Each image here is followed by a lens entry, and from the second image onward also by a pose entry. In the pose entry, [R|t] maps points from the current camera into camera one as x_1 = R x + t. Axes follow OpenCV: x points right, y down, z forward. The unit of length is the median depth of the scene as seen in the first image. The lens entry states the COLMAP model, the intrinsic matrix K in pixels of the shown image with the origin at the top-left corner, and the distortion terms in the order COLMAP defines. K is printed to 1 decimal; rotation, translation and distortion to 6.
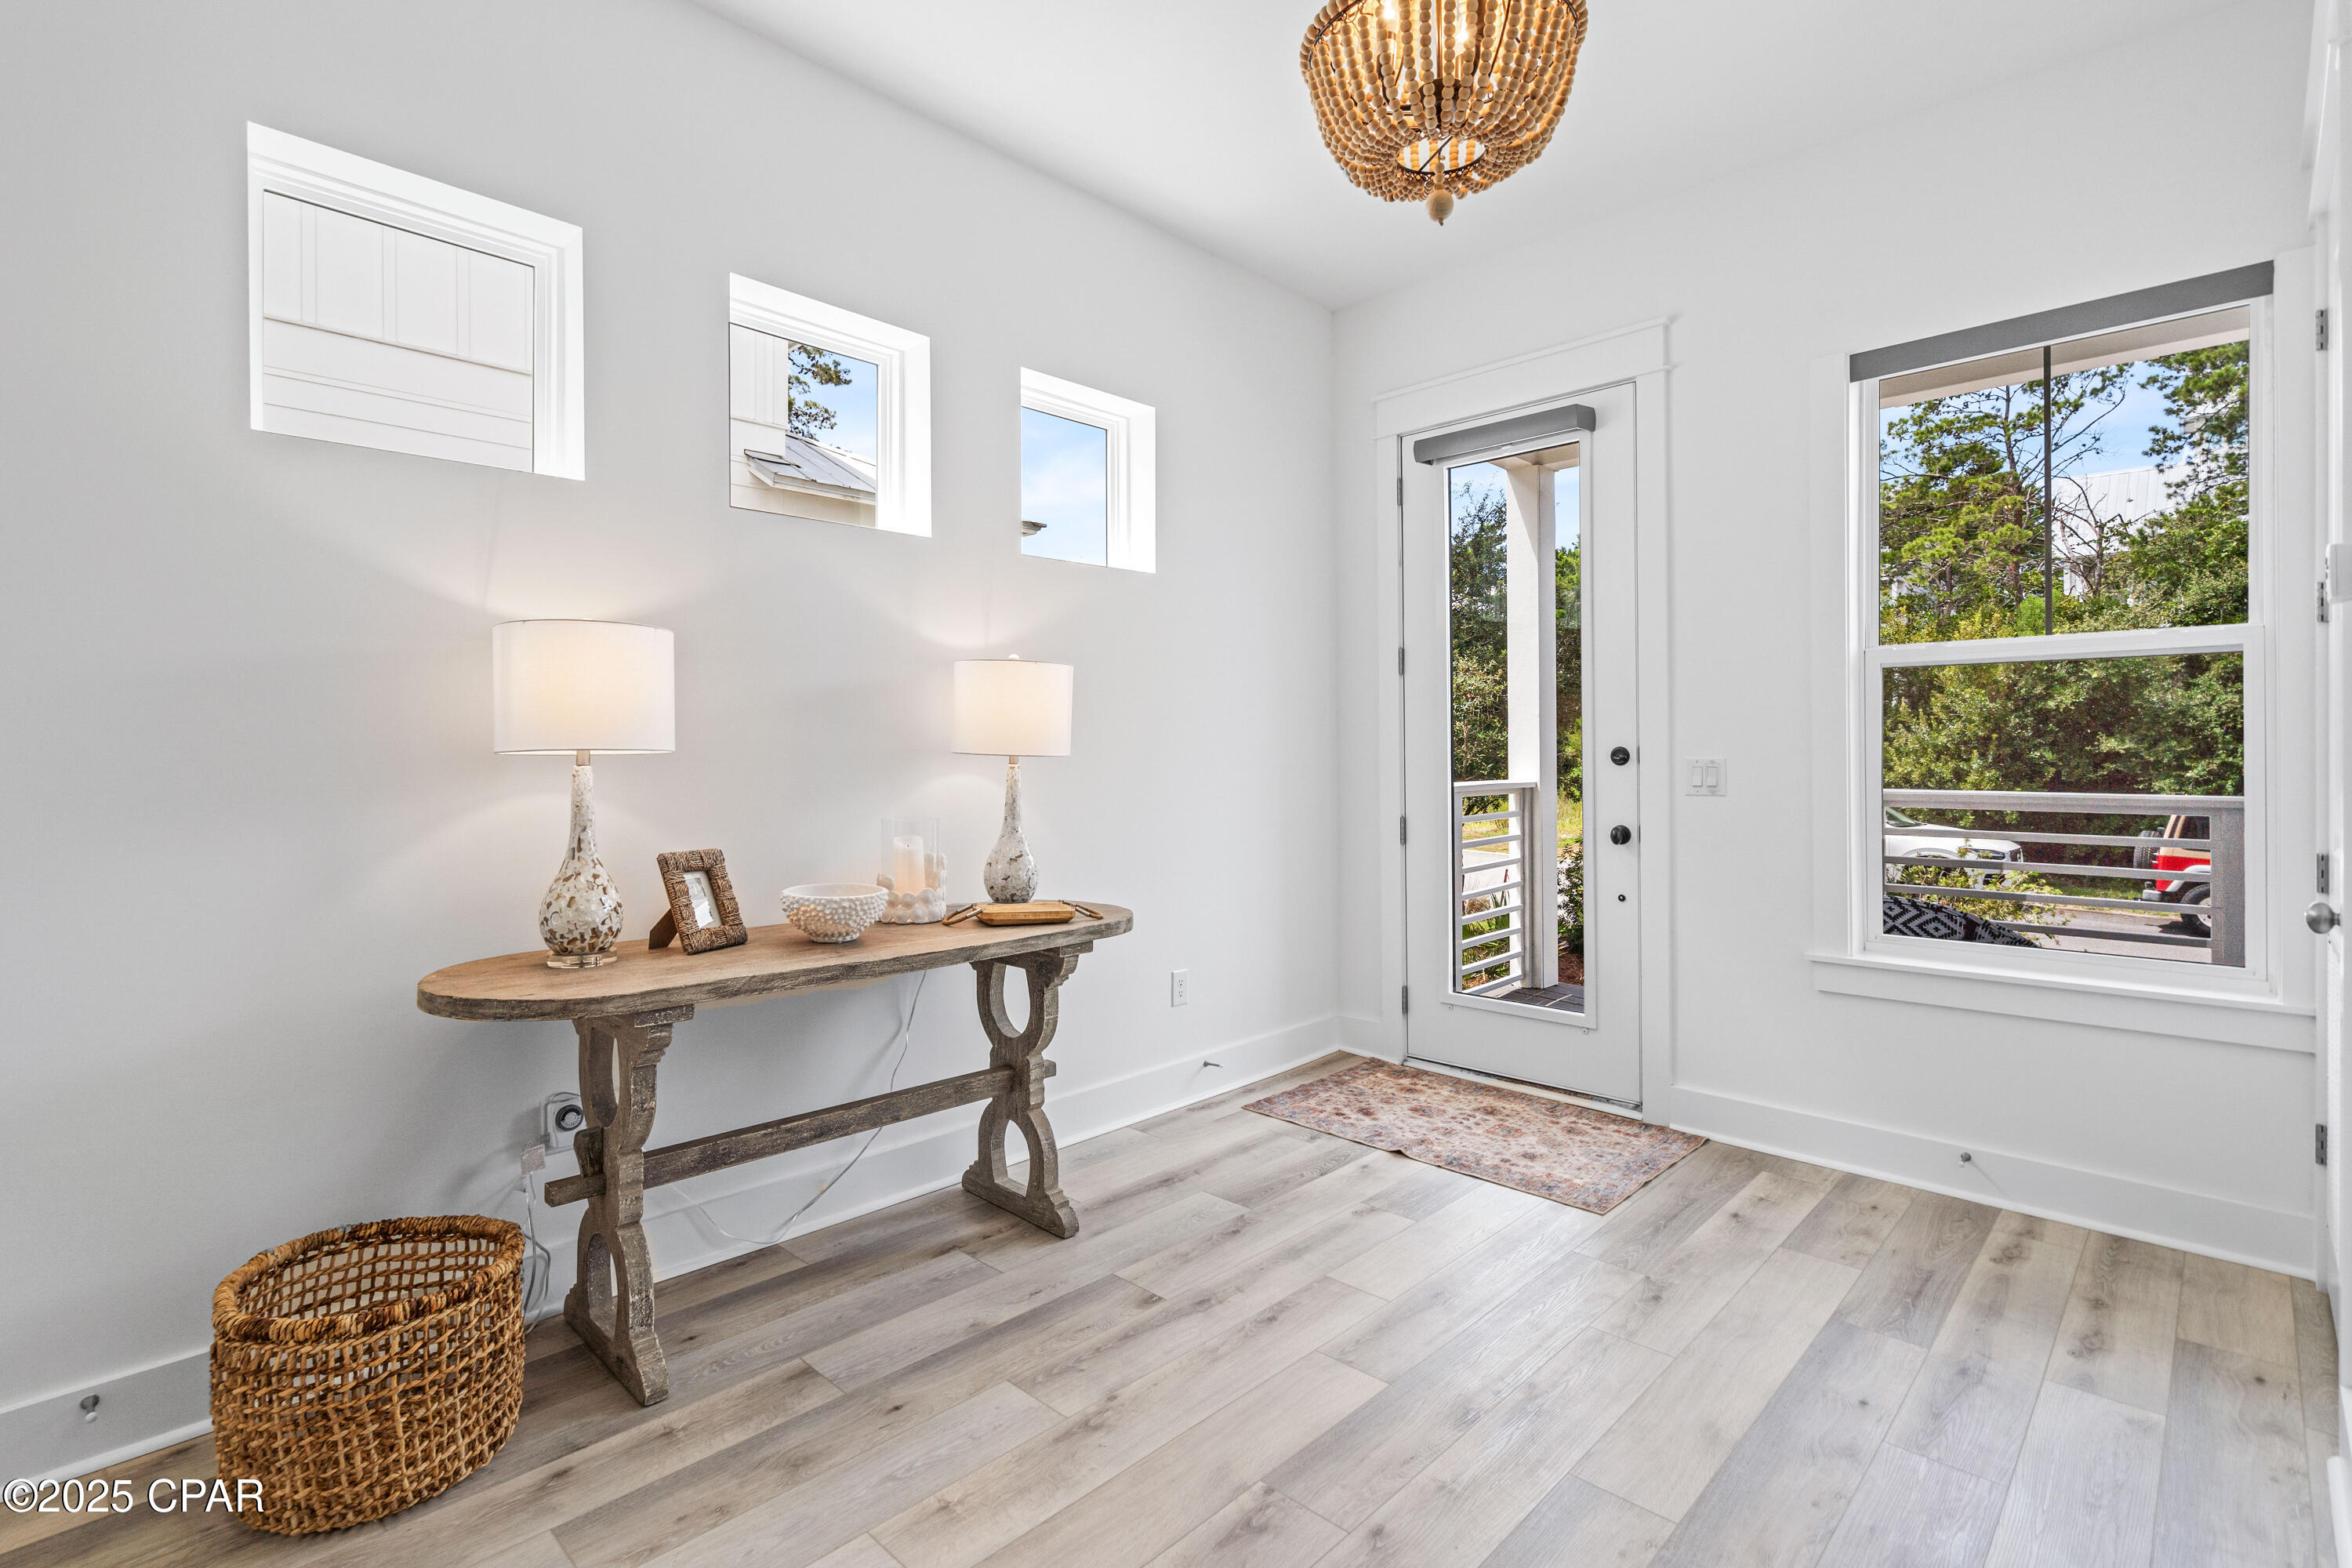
lens RADIAL K [[1094.8, 0, 1180.3], [0, 1094.8, 774.1], [0, 0, 1]] dist [-0.005585, 0.002528]
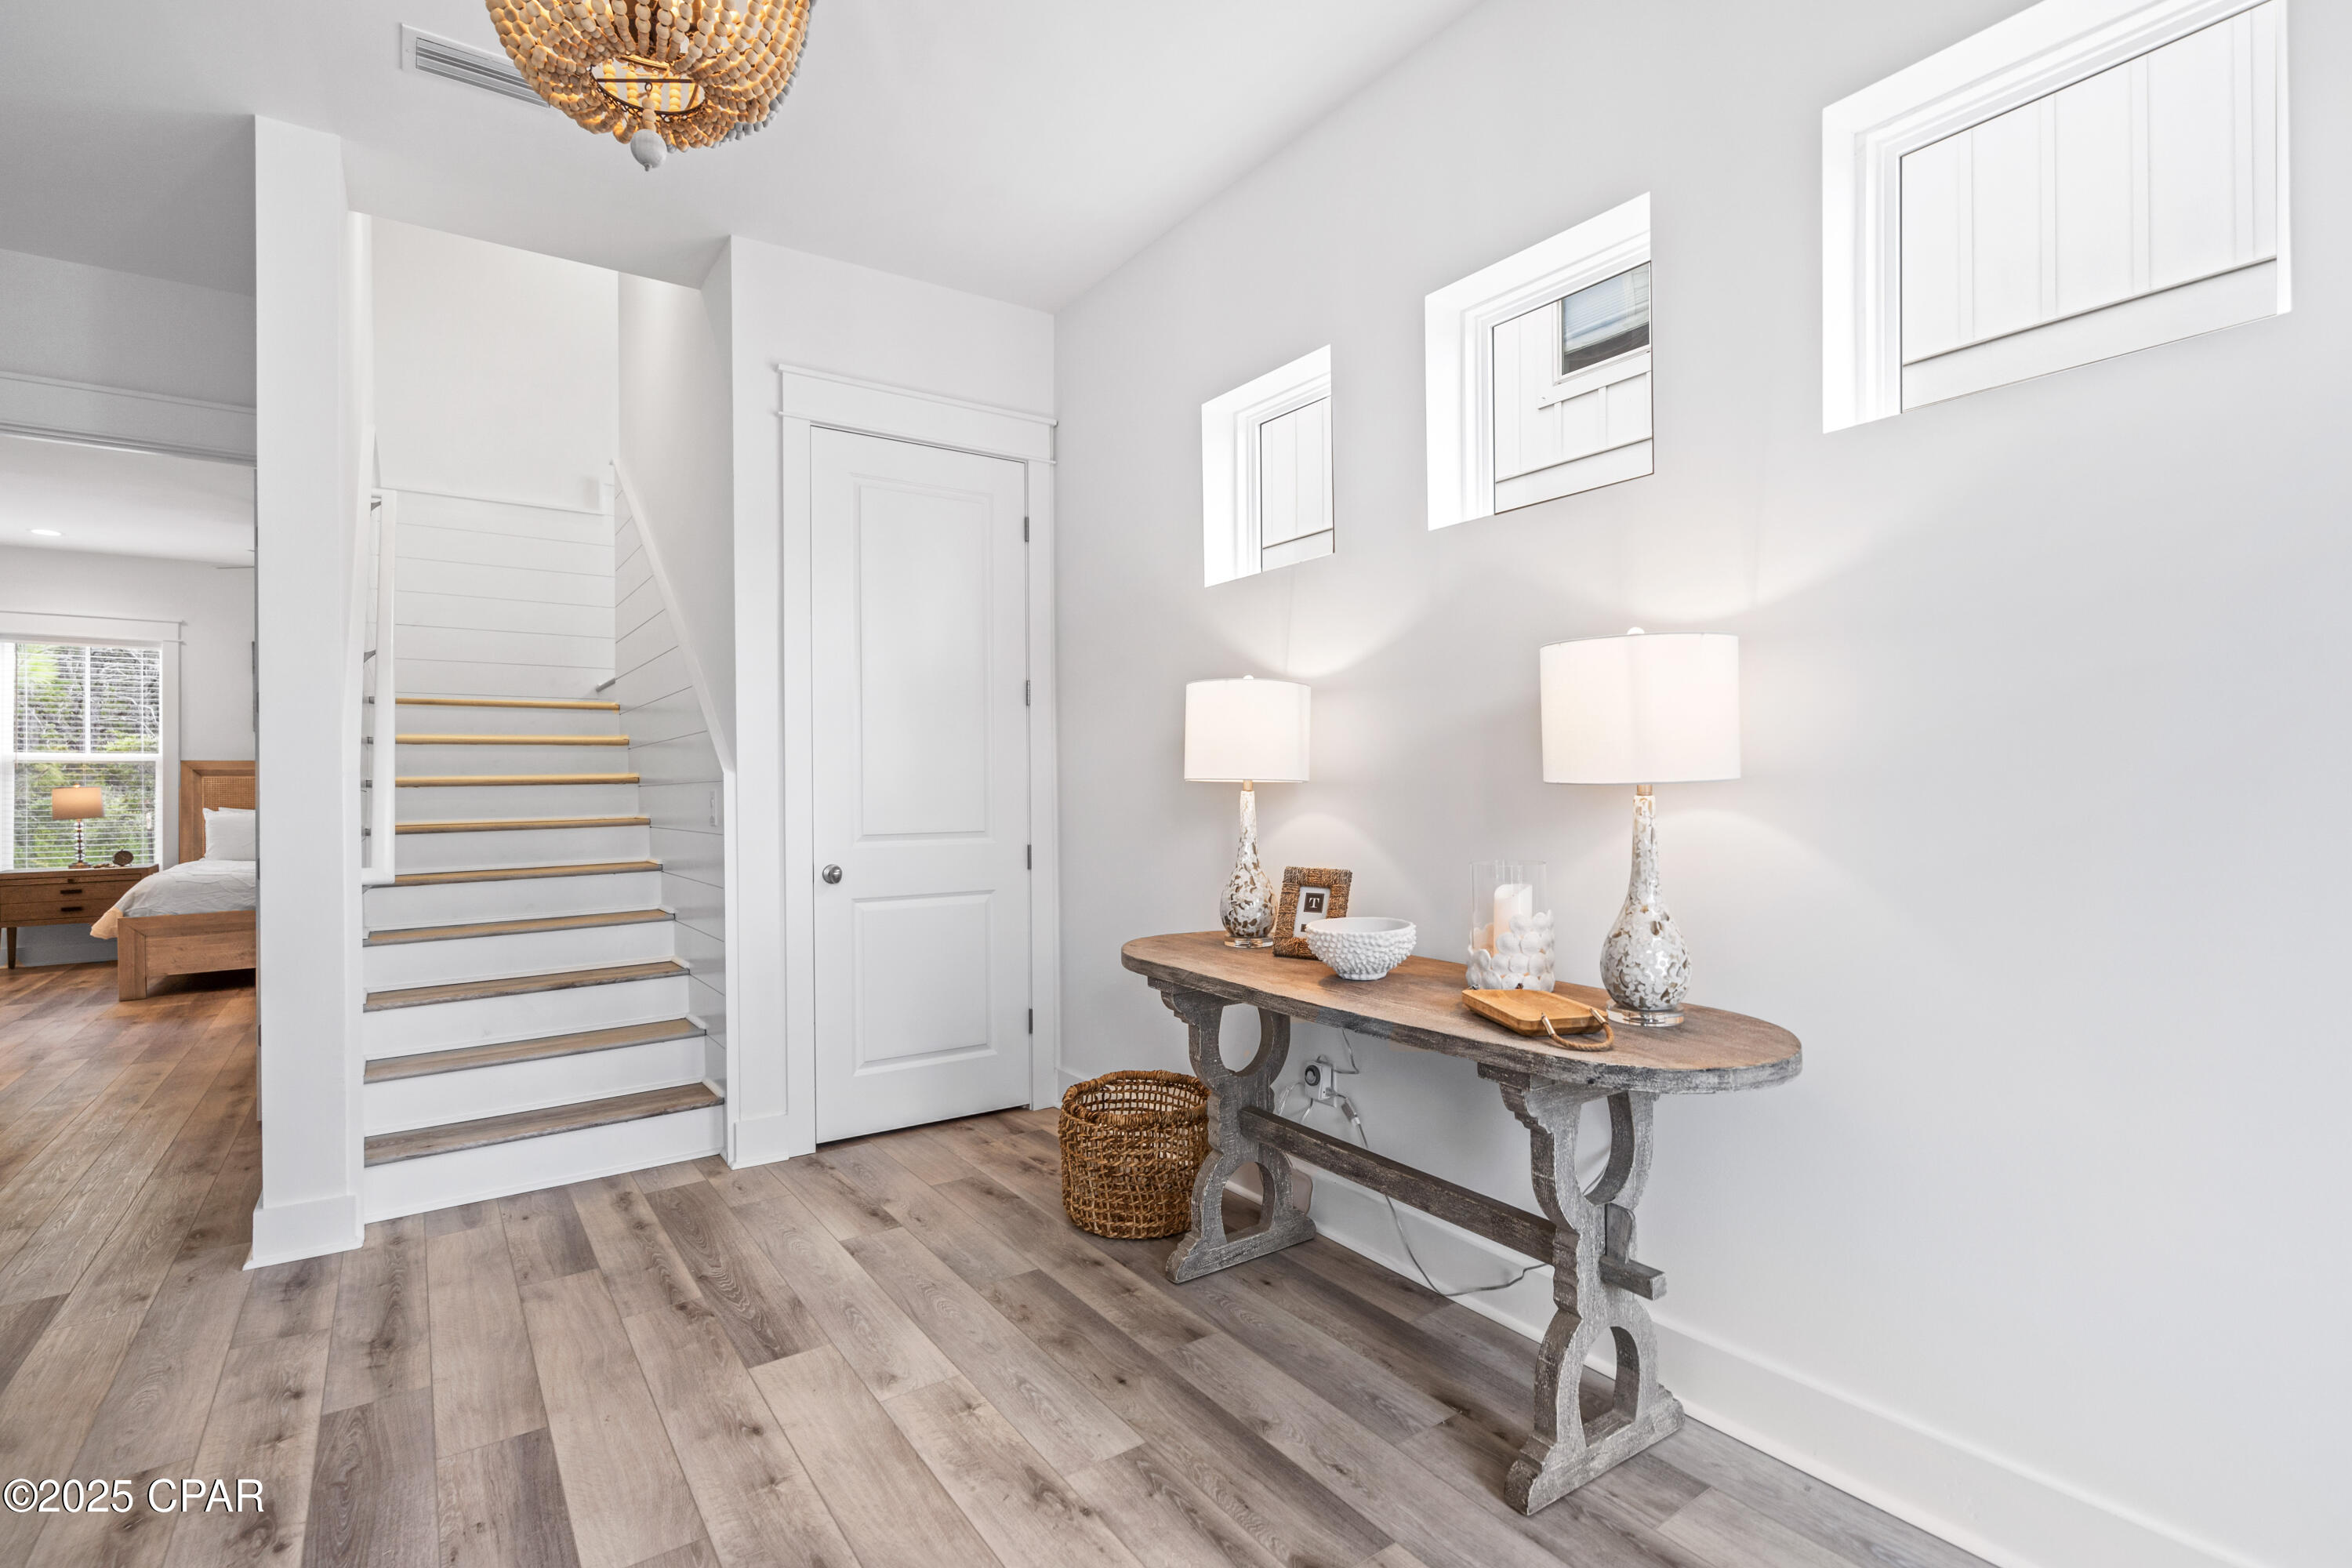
lens RADIAL K [[1094.8, 0, 1181.4], [0, 1094.8, 781.5], [0, 0, 1]] dist [-0.005585, 0.002528]
pose [[-0.194620, 0.000935, -0.980878, 0.770840], [-0.005456, 0.999983, 0.002036, -0.027855], [0.980864, 0.005748, -0.194611, 1.205202]]
